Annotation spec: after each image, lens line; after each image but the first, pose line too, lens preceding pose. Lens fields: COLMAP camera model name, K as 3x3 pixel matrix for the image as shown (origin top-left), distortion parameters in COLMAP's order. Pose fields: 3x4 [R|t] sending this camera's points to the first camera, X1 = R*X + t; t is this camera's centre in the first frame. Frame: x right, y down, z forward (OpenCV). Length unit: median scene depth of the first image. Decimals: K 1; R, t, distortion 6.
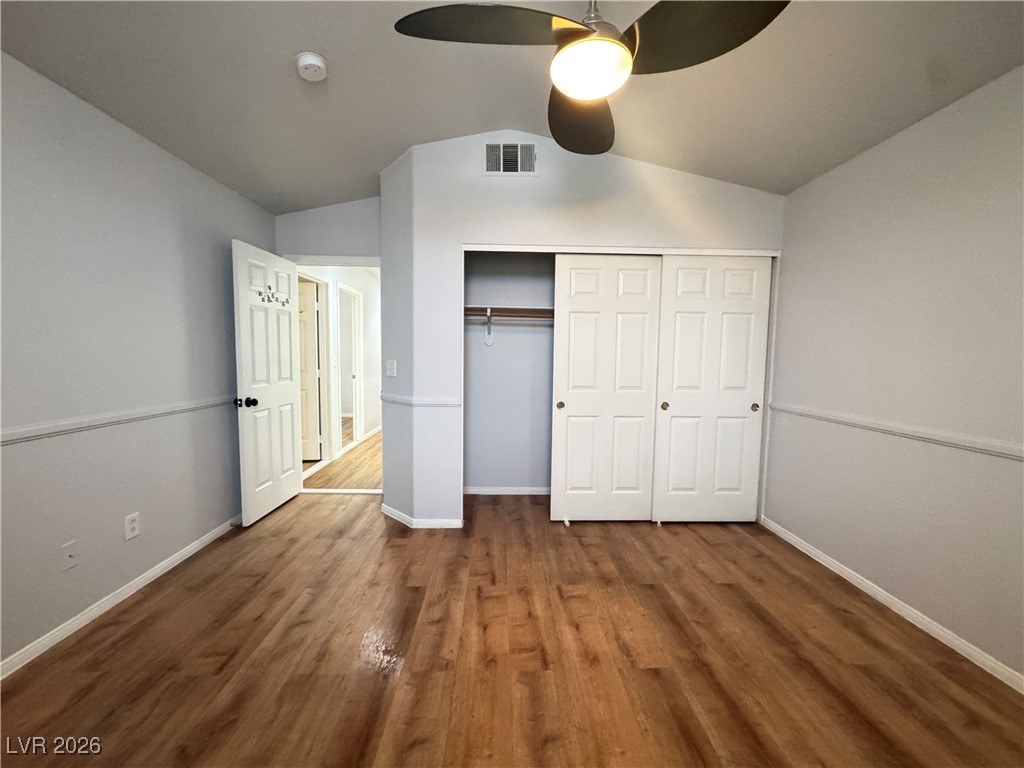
lens RADIAL K [[406.7, 0, 514.6], [0, 406.7, 386.4], [0, 0, 1]] dist [-0.002653, -0.000175]
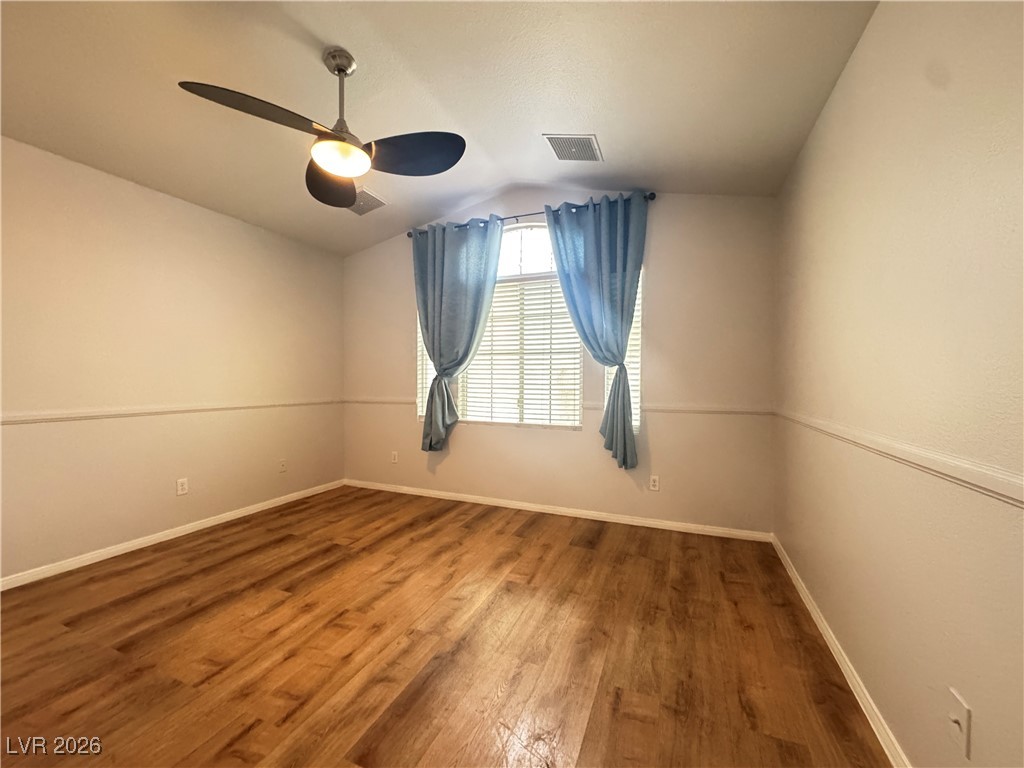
lens RADIAL K [[406.7, 0, 515.2], [0, 406.7, 381.8], [0, 0, 1]] dist [-0.002653, -0.000175]
pose [[-0.909978, -0.018908, 0.414225, -0.770188], [0.017439, 0.996331, 0.083792, -0.065333], [-0.414290, 0.083472, -0.906309, 1.628754]]
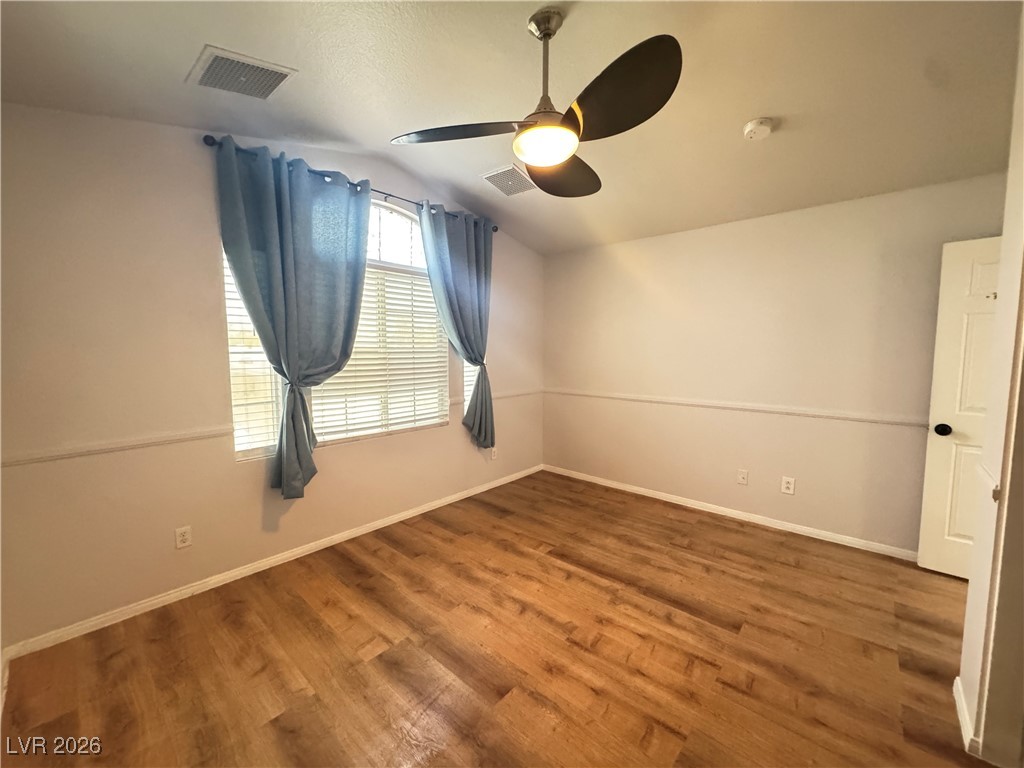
lens RADIAL K [[406.7, 0, 510.4], [0, 406.7, 380.7], [0, 0, 1]] dist [-0.002653, -0.000175]
pose [[-0.697058, 0.044834, -0.715611, 0.900532], [-0.065478, 0.989893, 0.125798, -0.170730], [0.714018, 0.134545, -0.687077, 1.418553]]
